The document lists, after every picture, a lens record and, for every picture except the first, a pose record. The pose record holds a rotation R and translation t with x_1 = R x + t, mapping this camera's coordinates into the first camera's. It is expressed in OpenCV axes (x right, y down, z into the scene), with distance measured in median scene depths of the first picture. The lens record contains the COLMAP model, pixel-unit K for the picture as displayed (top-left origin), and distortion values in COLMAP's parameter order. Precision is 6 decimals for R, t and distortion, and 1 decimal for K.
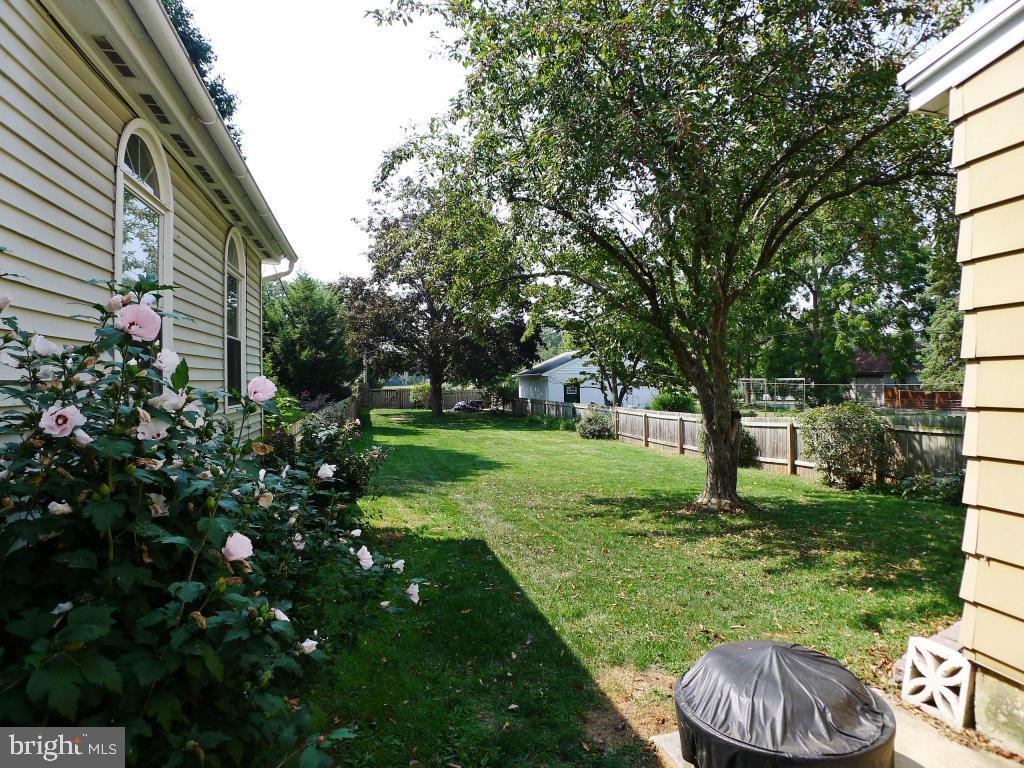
lens RADIAL K [[562.0, 0, 512.0], [0, 562.0, 384.0], [0, 0, 1]] dist [-0.108223, 0.033527]
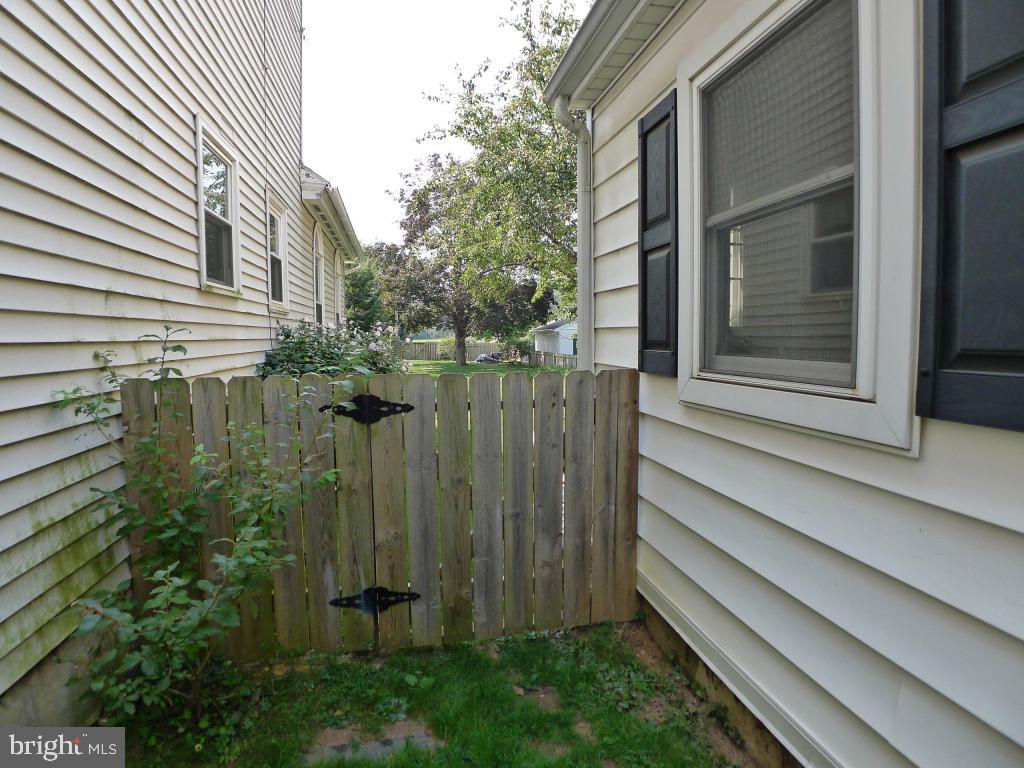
lens RADIAL K [[562.0, 0, 512.0], [0, 562.0, 384.0], [0, 0, 1]] dist [-0.108223, 0.033527]
pose [[0.998746, 0.012685, -0.048421, 0.033039], [-0.008710, 0.996641, 0.081435, -0.000669], [0.049291, -0.080911, 0.995502, -0.173263]]
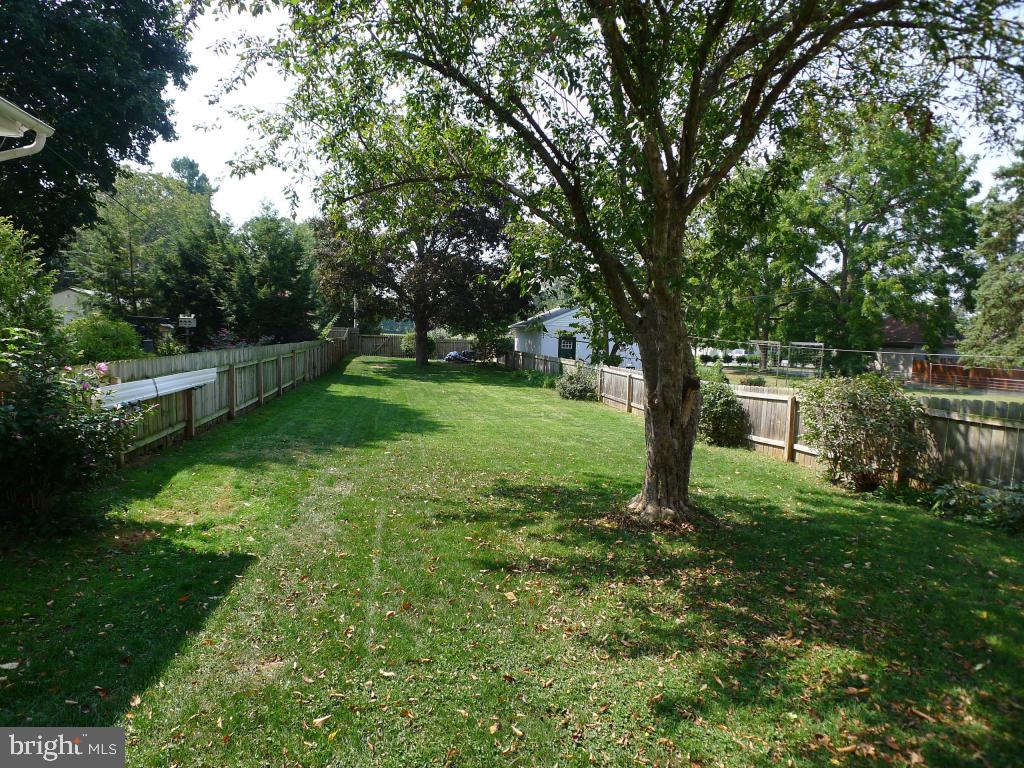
lens RADIAL K [[562.0, 0, 512.0], [0, 562.0, 384.0], [0, 0, 1]] dist [-0.108223, 0.033527]
pose [[0.998326, 0.047466, -0.033045, 0.065044], [-0.044553, 0.995476, 0.083926, 0.003017], [0.036879, -0.082313, 0.995924, 0.100959]]
